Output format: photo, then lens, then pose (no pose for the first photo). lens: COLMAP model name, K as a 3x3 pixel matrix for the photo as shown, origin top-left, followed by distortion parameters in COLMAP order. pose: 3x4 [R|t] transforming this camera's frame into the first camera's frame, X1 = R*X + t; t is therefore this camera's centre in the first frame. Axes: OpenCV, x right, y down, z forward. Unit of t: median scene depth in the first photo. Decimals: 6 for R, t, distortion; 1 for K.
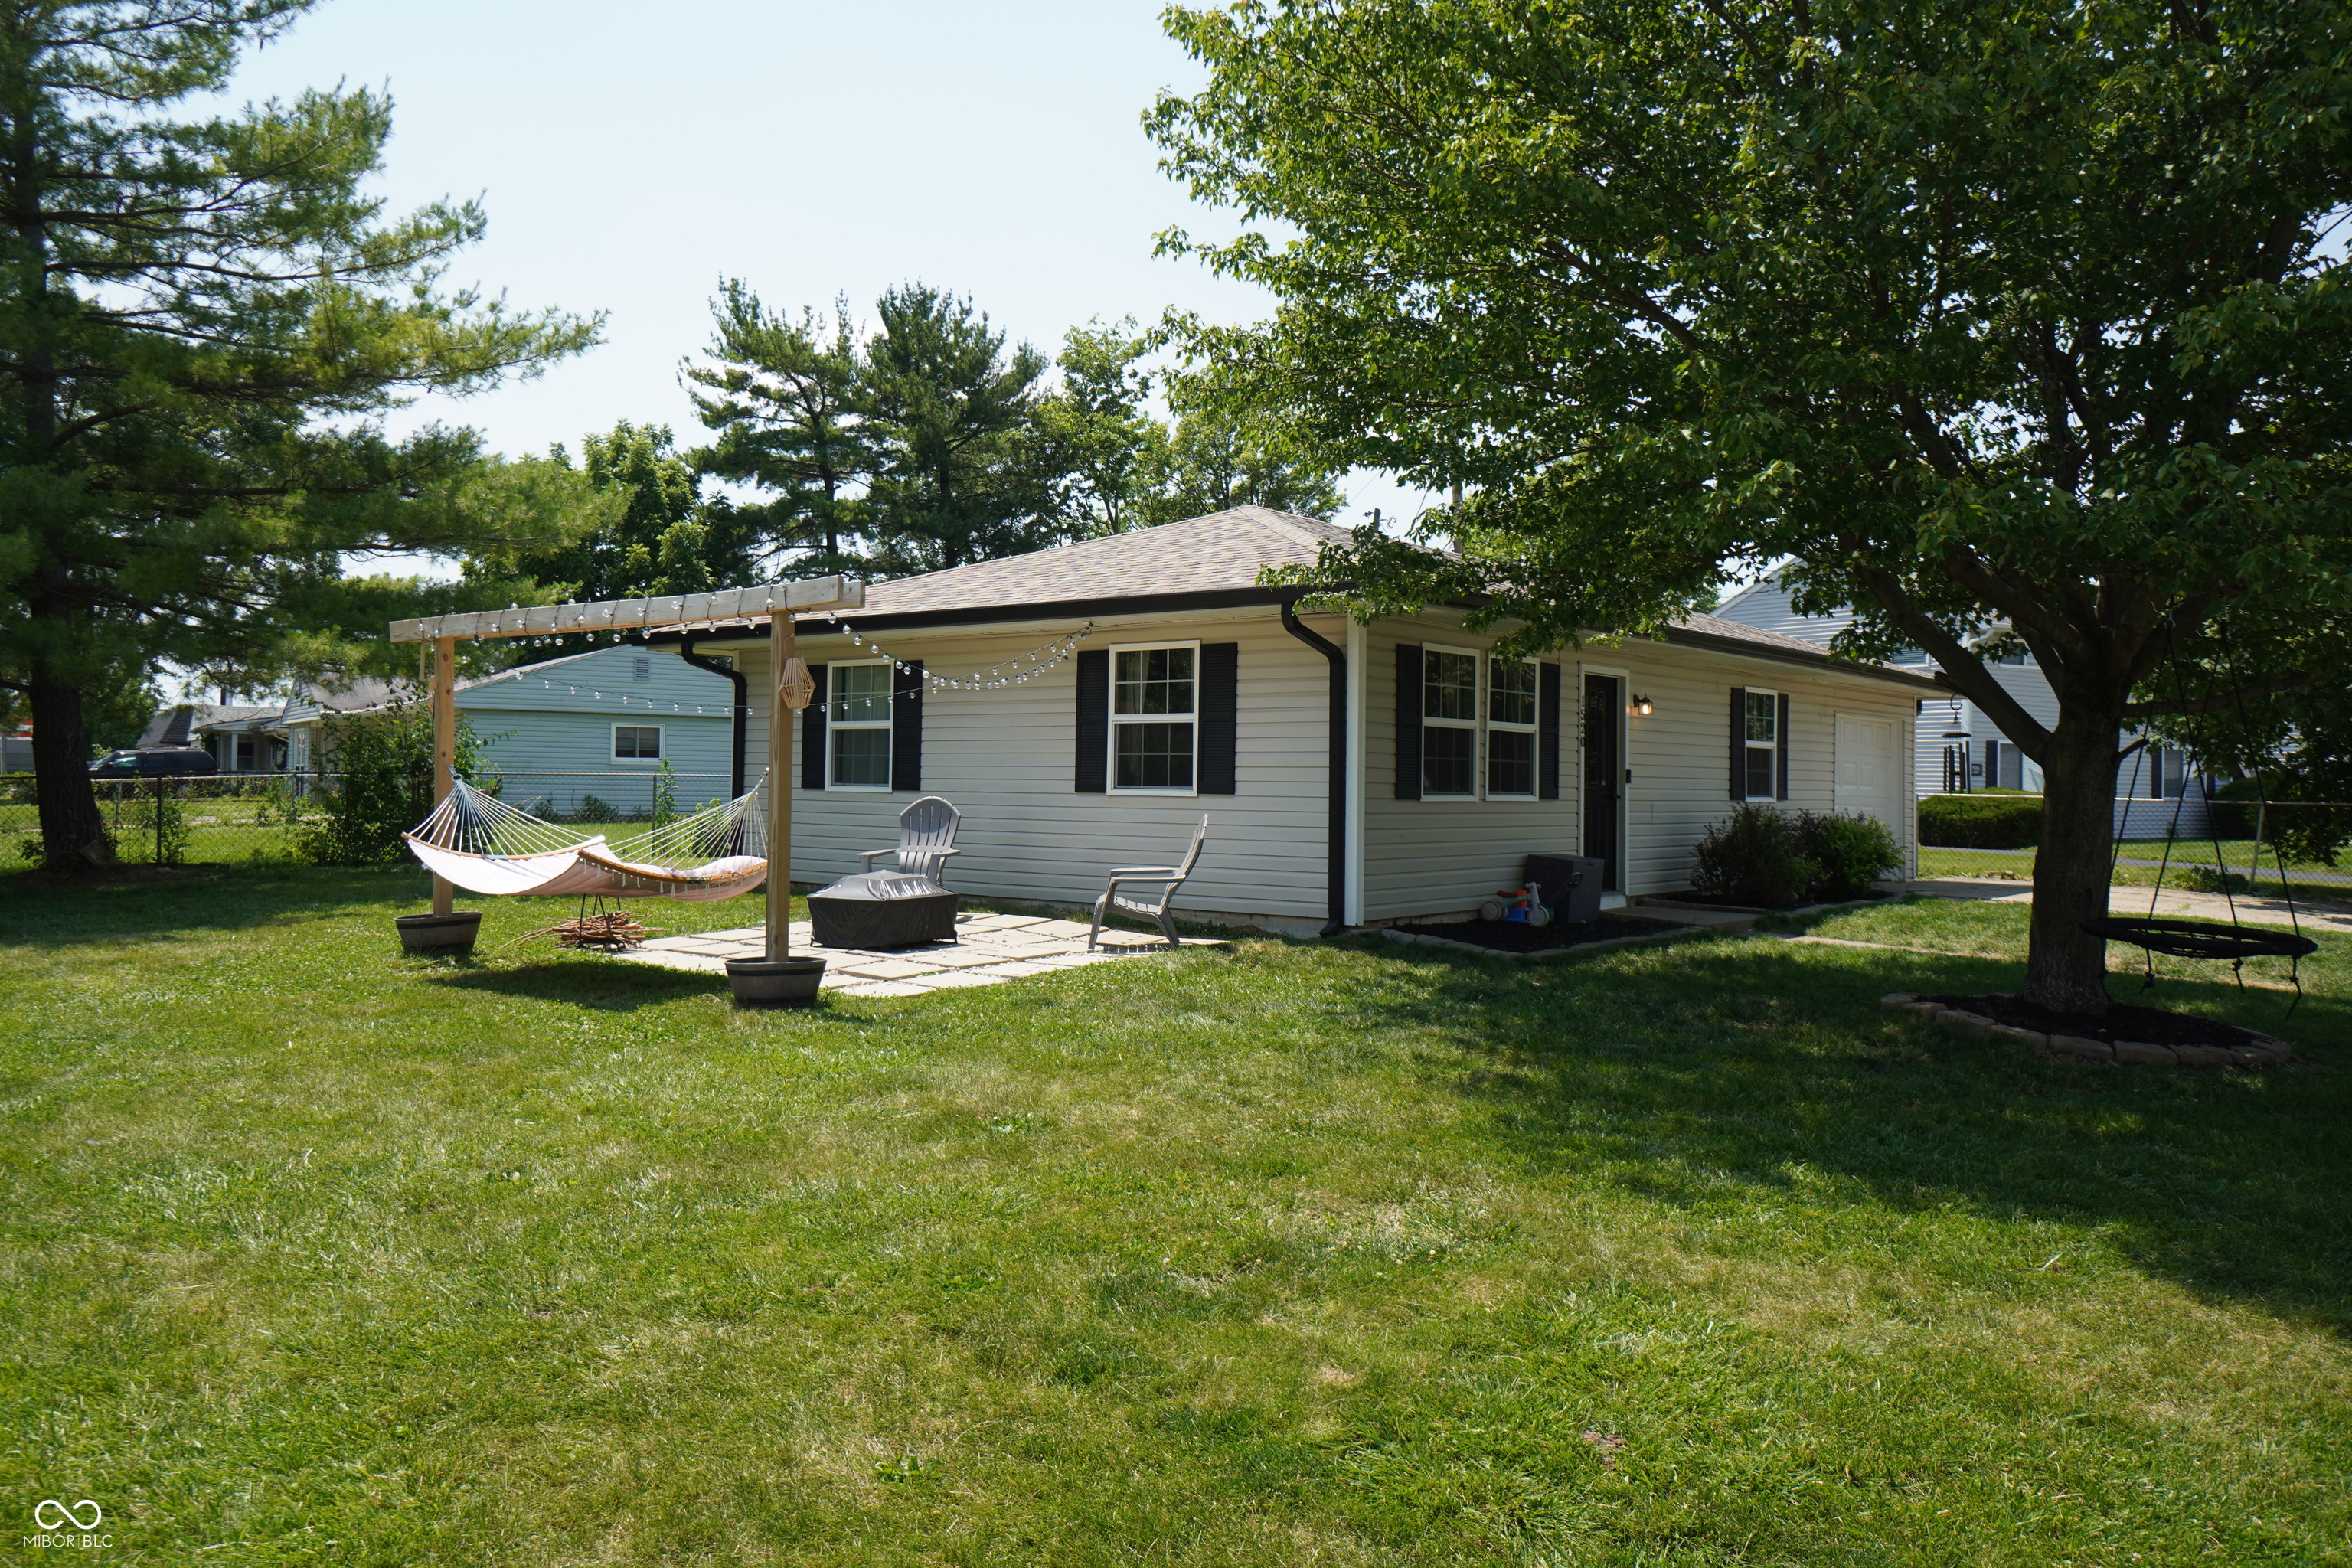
lens RADIAL K [[1785.0, 0, 1185.1], [0, 1785.0, 783.8], [0, 0, 1]] dist [-0.003826, 0.027372]
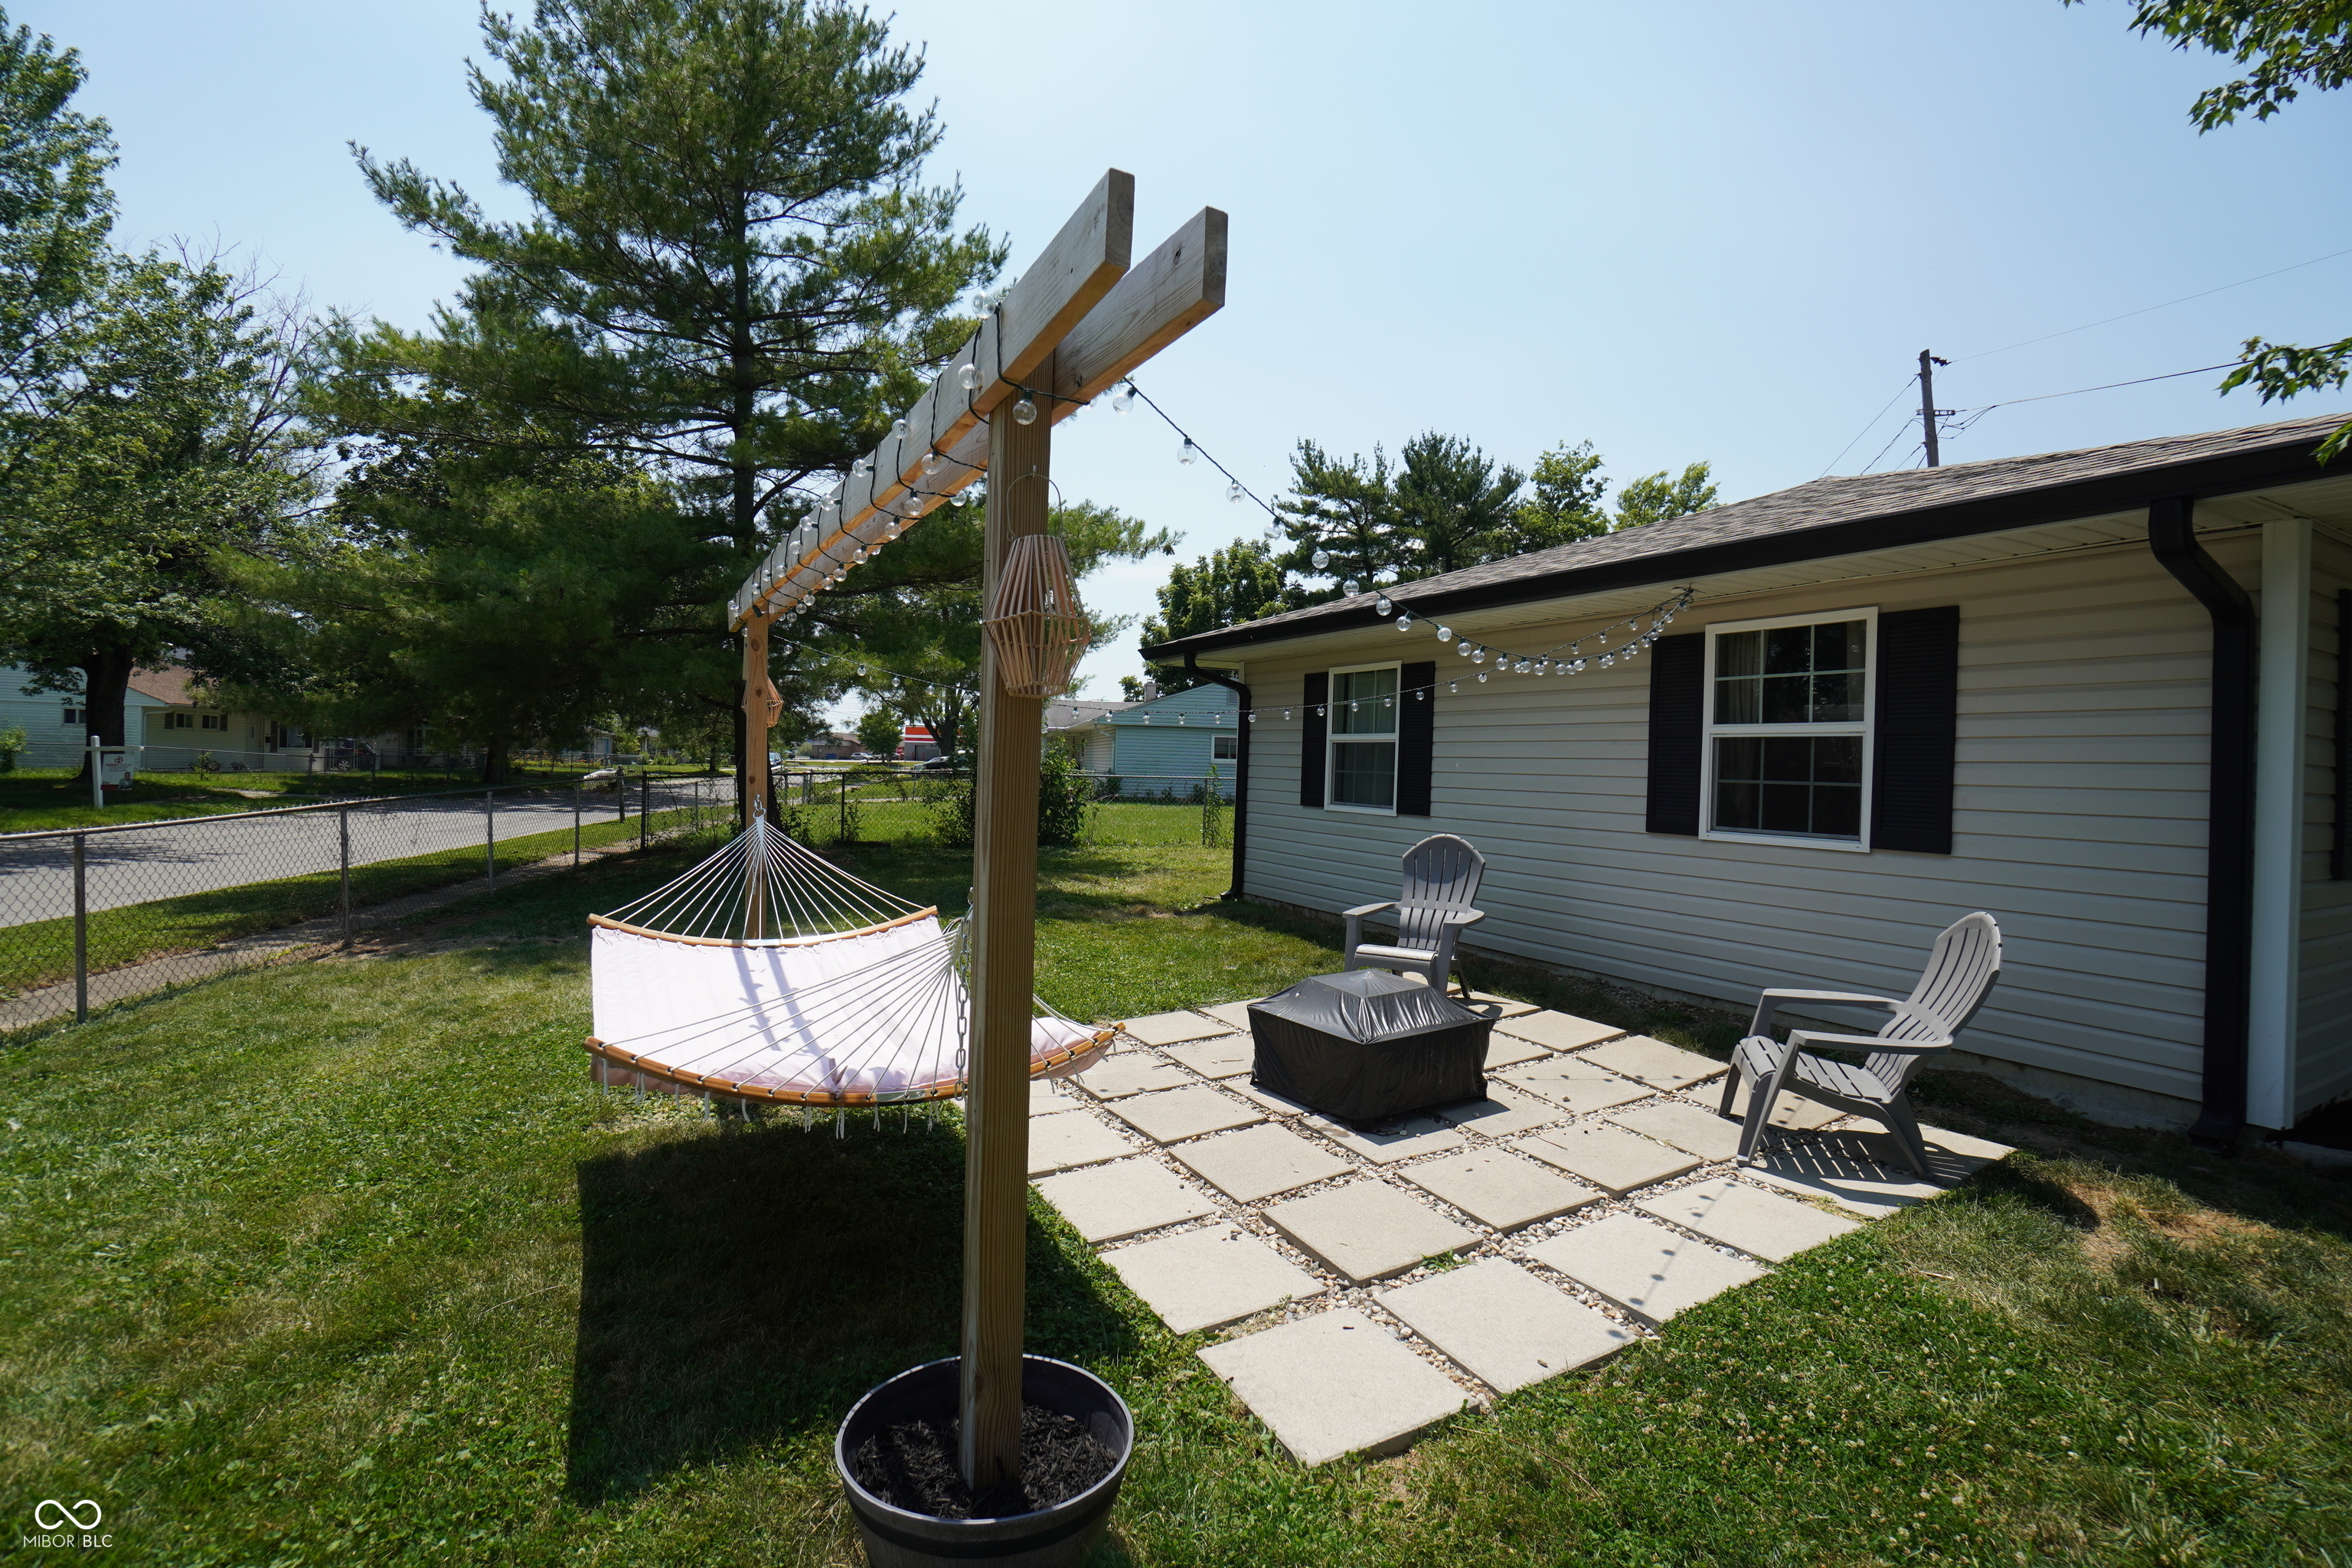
lens RADIAL K [[1026.6, 0, 1168.0], [0, 1026.6, 764.8], [0, 0, 1]] dist [-0.039994, 0.000029]
pose [[0.922060, 0.012643, -0.386840, -0.127314], [-0.014394, 0.999895, -0.001630, -0.029669], [0.386779, 0.007071, 0.922146, 0.850467]]
